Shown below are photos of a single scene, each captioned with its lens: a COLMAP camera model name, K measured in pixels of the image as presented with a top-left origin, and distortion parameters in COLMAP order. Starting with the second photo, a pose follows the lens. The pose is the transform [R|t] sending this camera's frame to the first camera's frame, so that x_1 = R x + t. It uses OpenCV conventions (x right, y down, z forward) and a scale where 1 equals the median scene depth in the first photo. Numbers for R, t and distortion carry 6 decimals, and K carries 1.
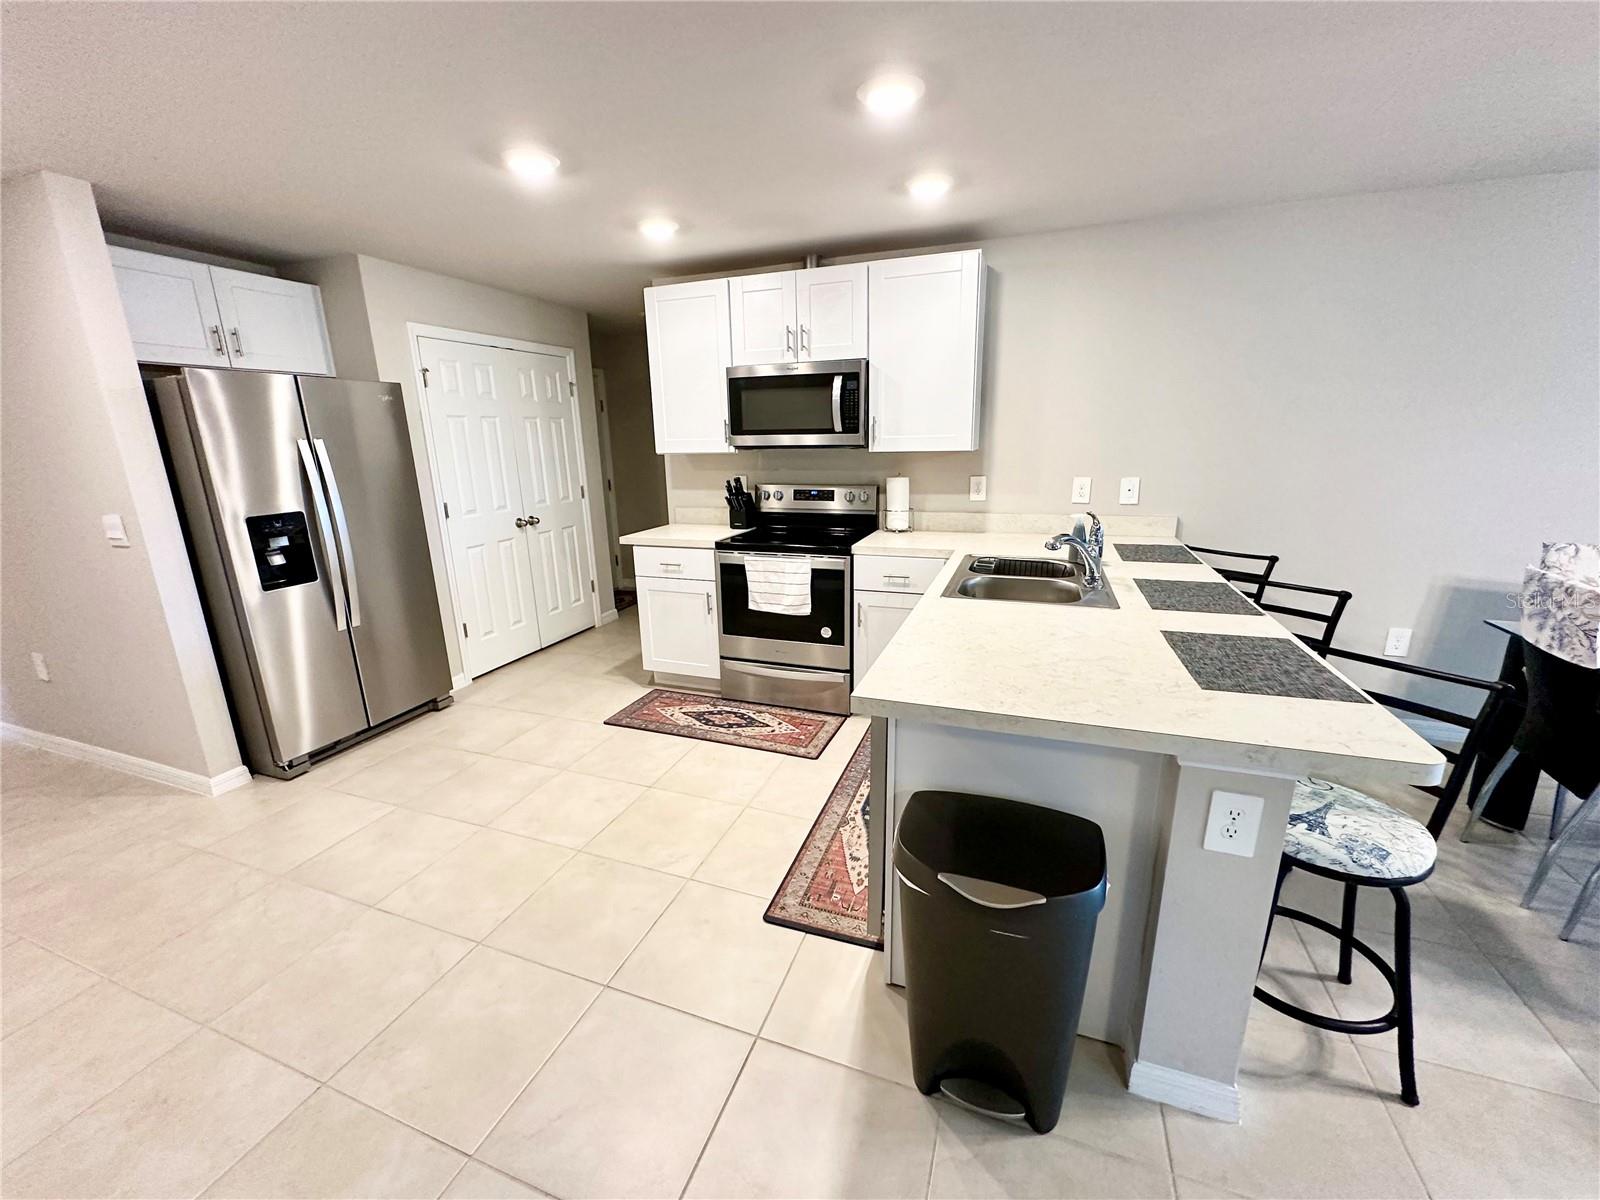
lens RADIAL K [[638.4, 0, 800.6], [0, 638.4, 597.8], [0, 0, 1]] dist [0.003514, 0.000468]
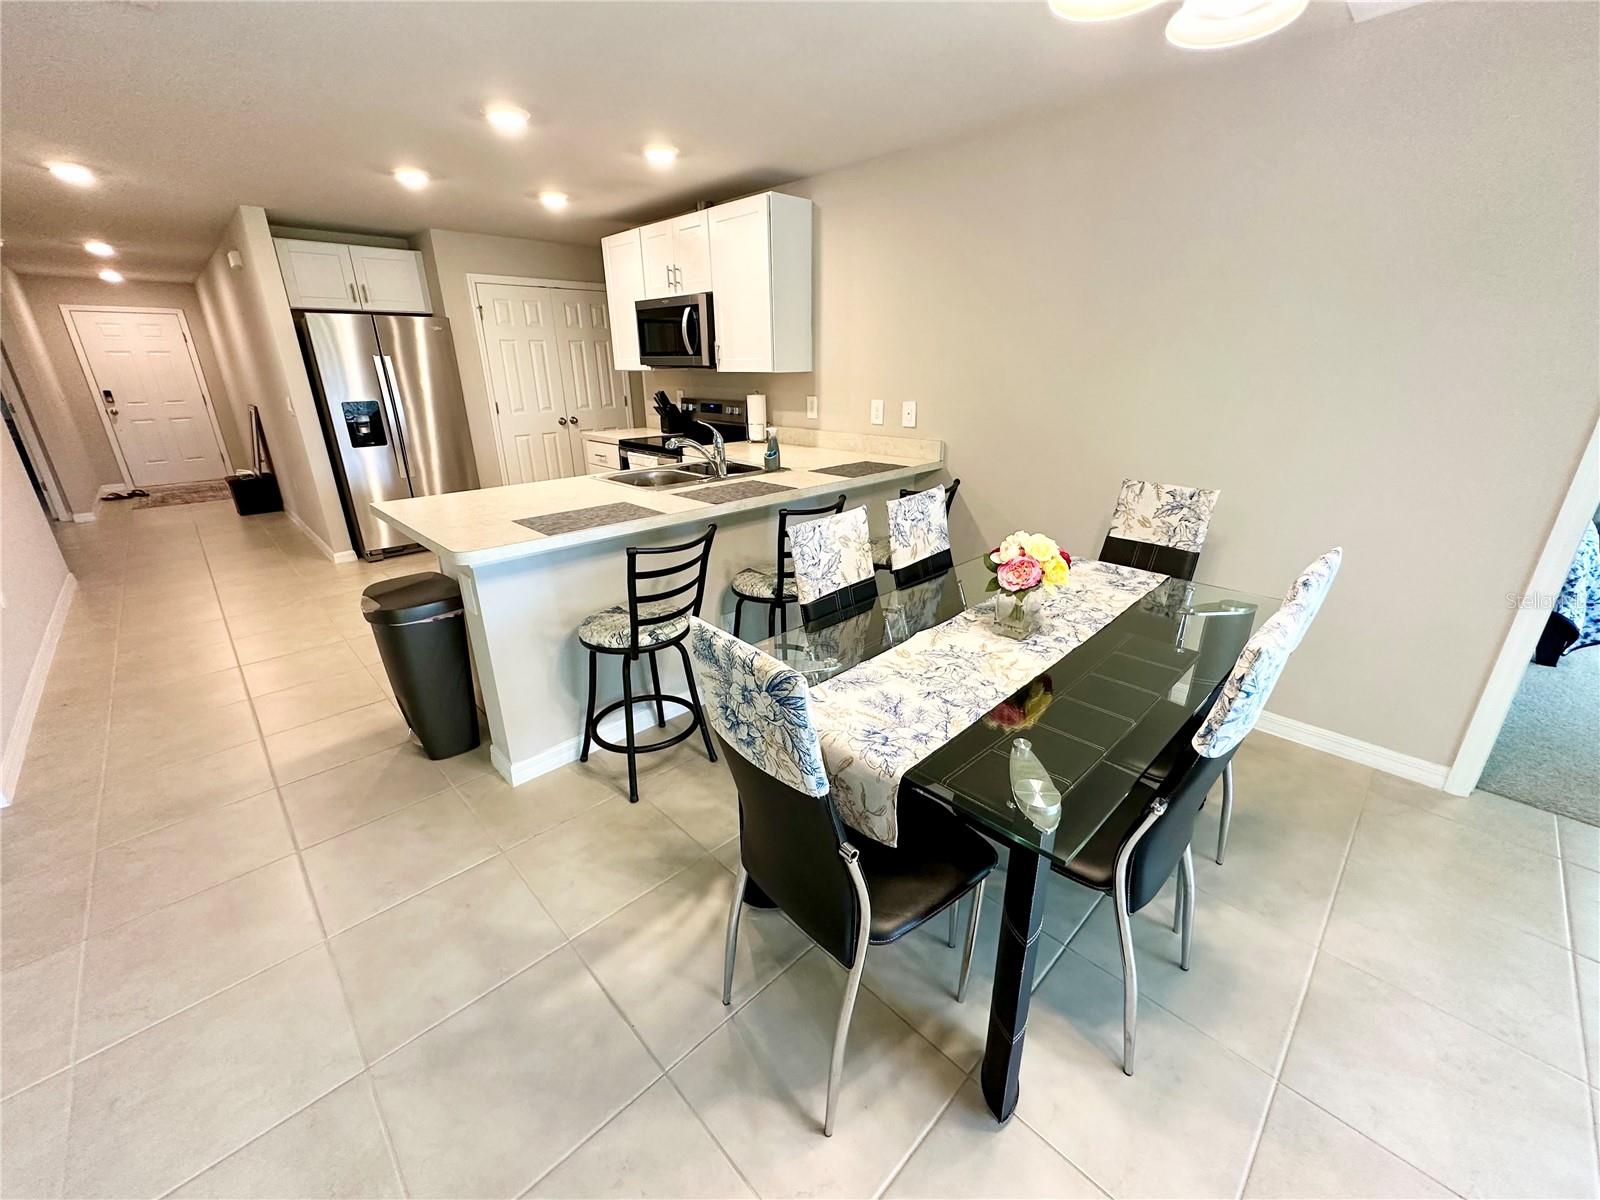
lens RADIAL K [[638.4, 0, 799.1], [0, 638.4, 597.8], [0, 0, 1]] dist [0.003514, 0.000468]
pose [[0.902567, 0.162203, -0.398827, 0.803778], [-0.116498, 0.983772, 0.136460, 0.009811], [0.414489, -0.076701, 0.906816, -0.065847]]
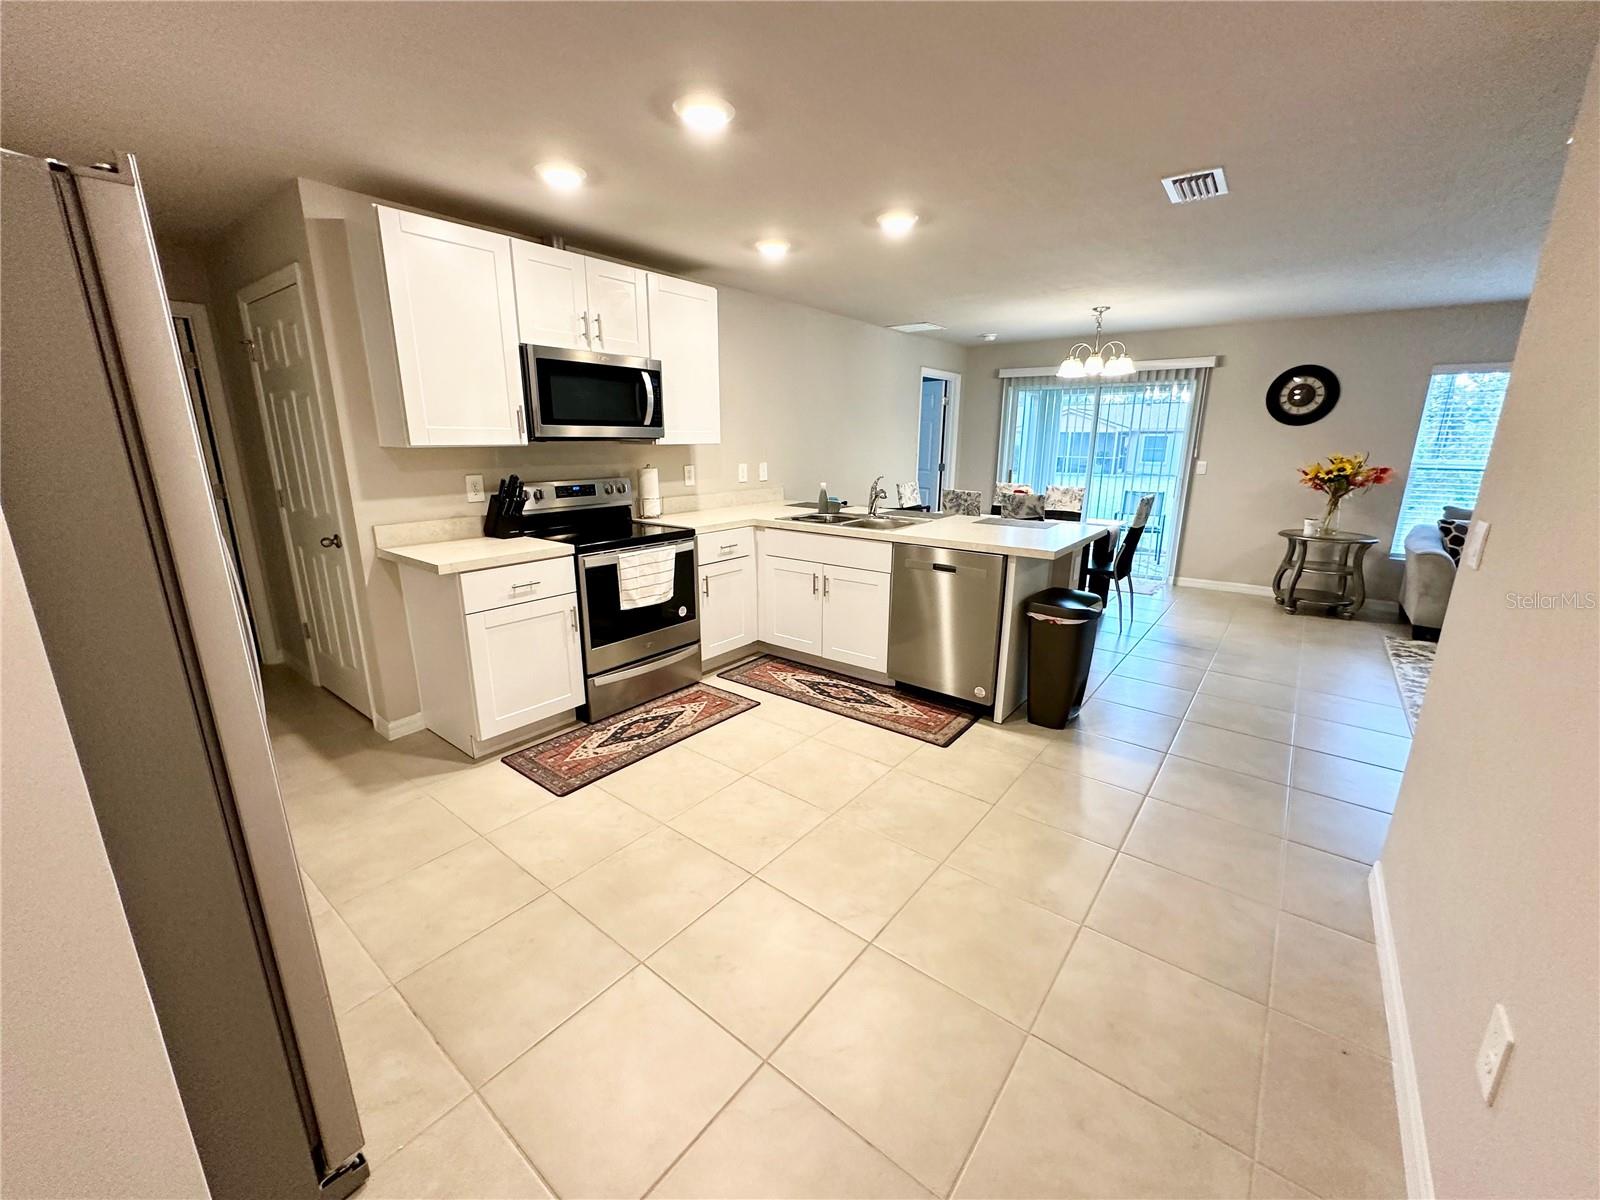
lens RADIAL K [[638.4, 0, 794.2], [0, 638.4, 597.2], [0, 0, 1]] dist [0.003514, 0.000468]
pose [[0.311519, -0.212736, 0.926121, -0.895617], [0.225070, 0.963403, 0.145593, -0.083426], [-0.923201, 0.163087, 0.347999, 0.446427]]
